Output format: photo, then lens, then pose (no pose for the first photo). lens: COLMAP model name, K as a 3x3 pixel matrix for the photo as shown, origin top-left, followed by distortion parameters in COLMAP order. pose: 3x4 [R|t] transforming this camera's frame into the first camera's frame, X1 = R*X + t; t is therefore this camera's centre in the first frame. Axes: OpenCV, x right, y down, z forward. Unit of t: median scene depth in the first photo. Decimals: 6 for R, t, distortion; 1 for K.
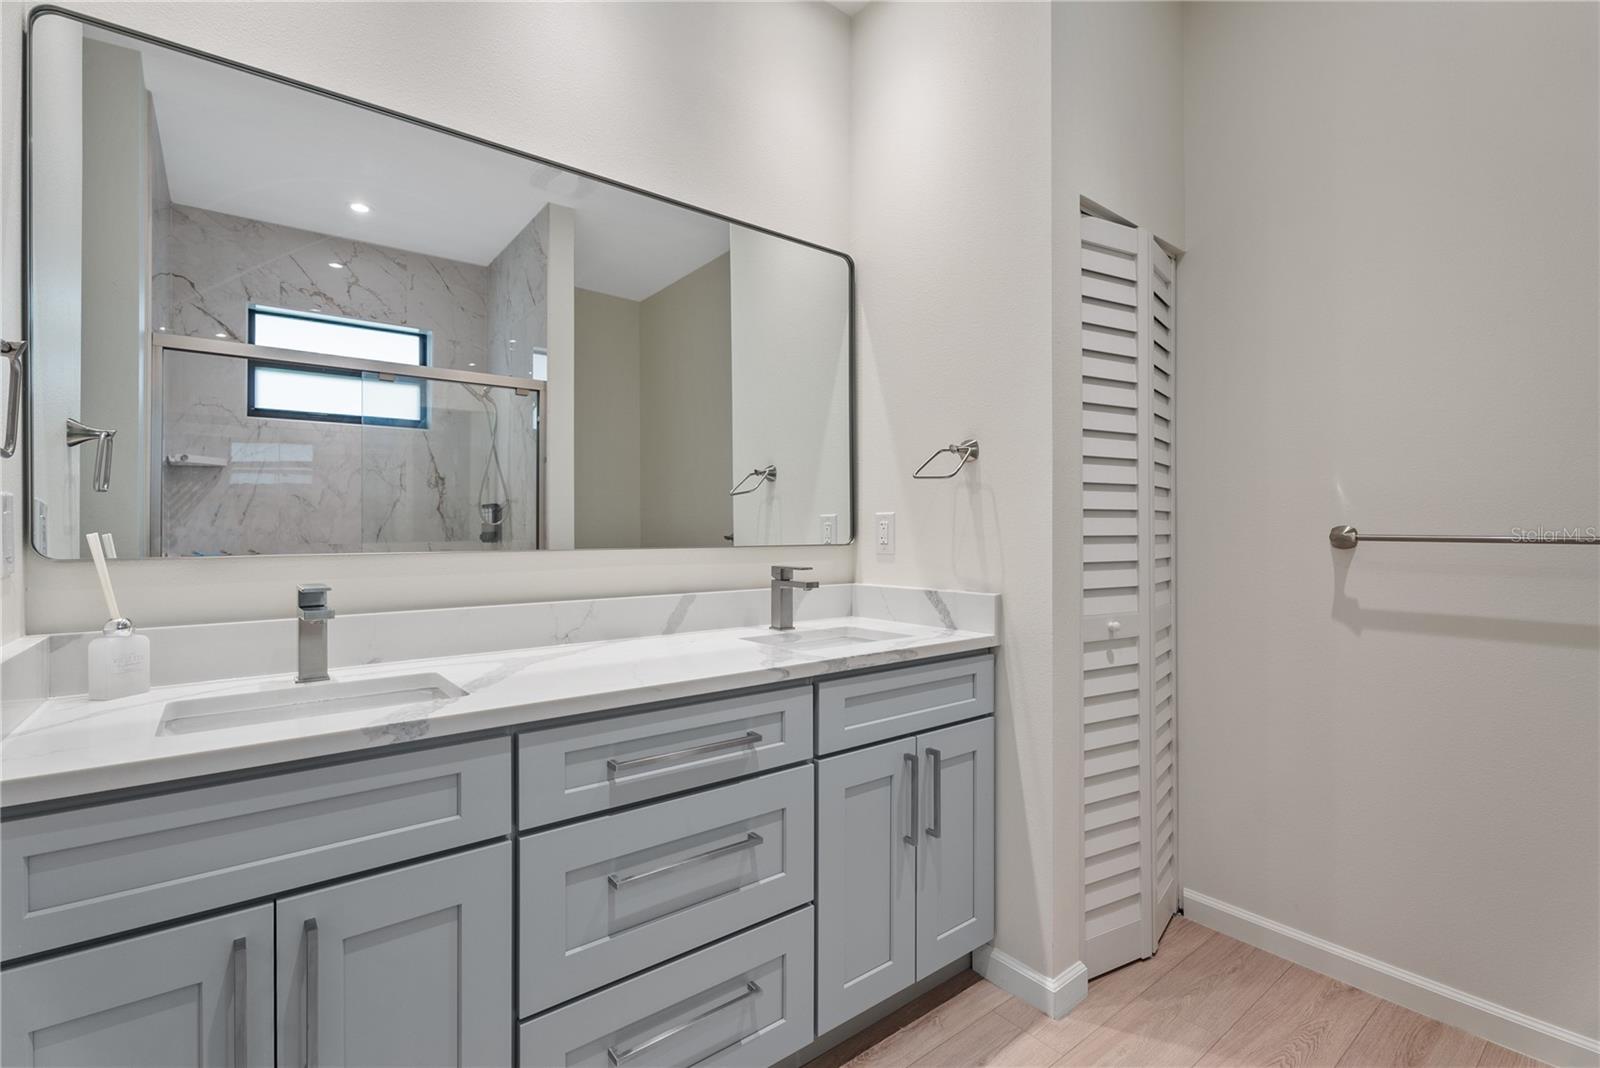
lens RADIAL K [[718.2, 0, 797.1], [0, 718.2, 538.1], [0, 0, 1]] dist [-0.000576, 0.000664]
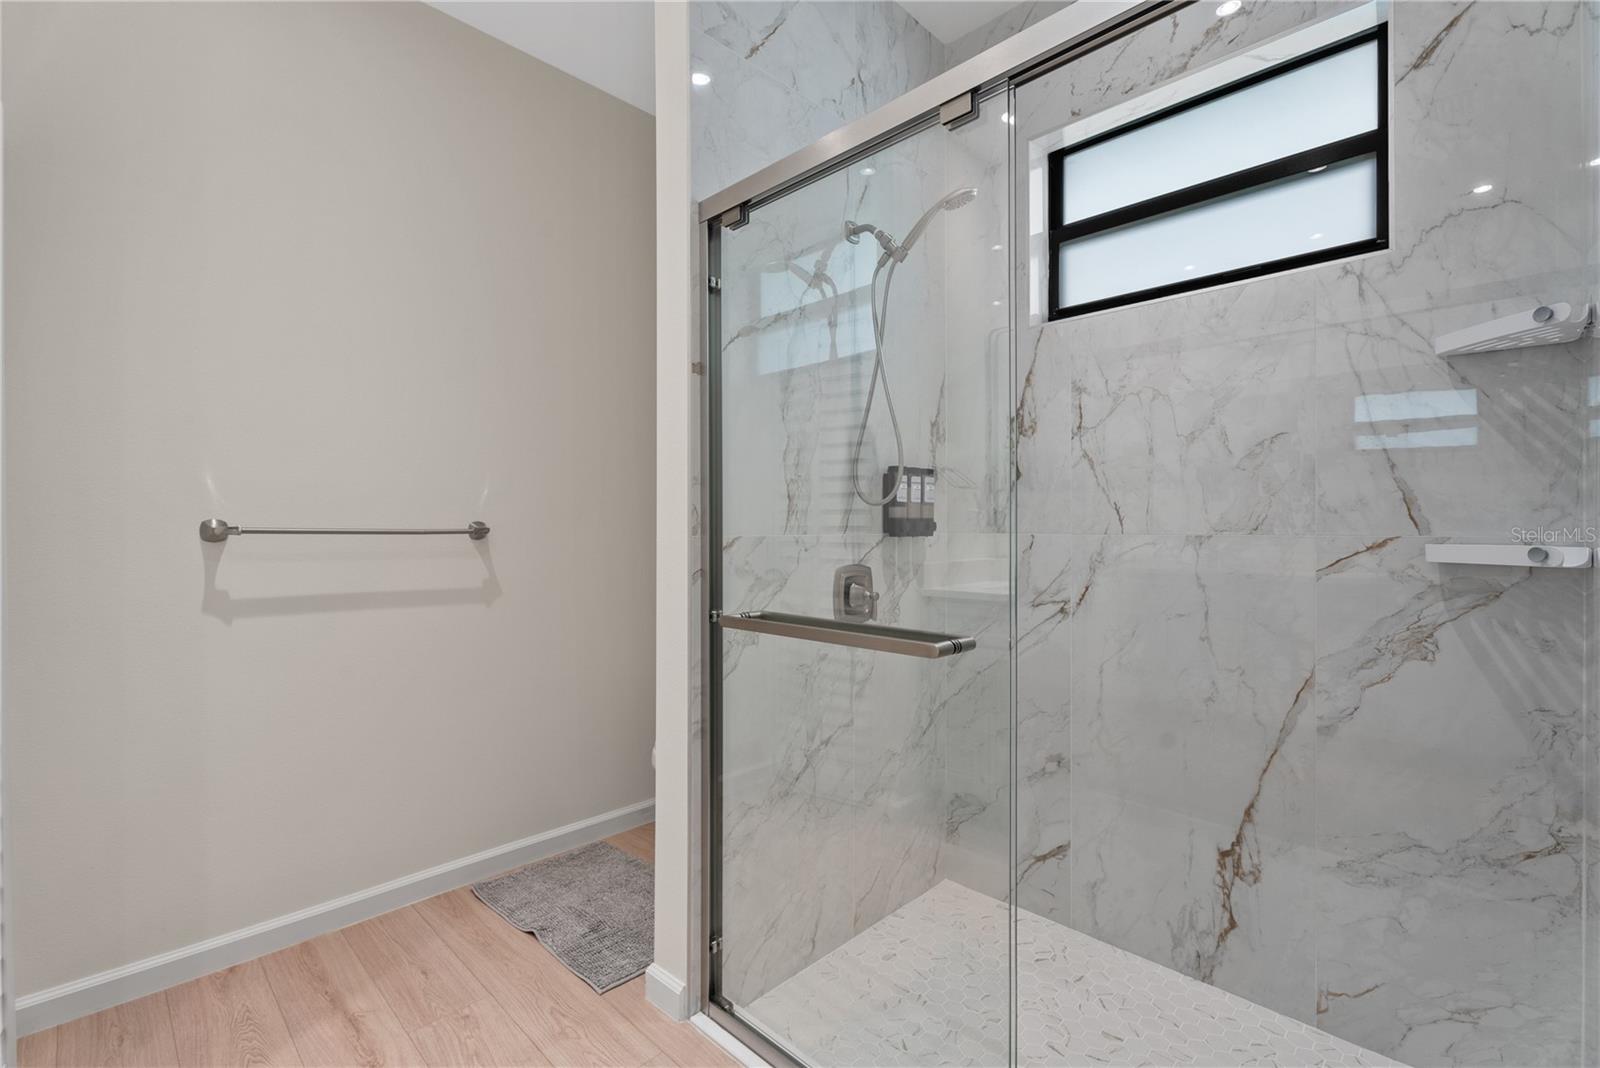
lens RADIAL K [[718.2, 0, 796.5], [0, 718.2, 526.5], [0, 0, 1]] dist [-0.000576, 0.000664]
pose [[-0.122302, 0.001054, 0.992492, -0.343948], [0.000820, 0.999999, -0.000961, -0.005085], [-0.992493, 0.000697, -0.122303, 0.318310]]
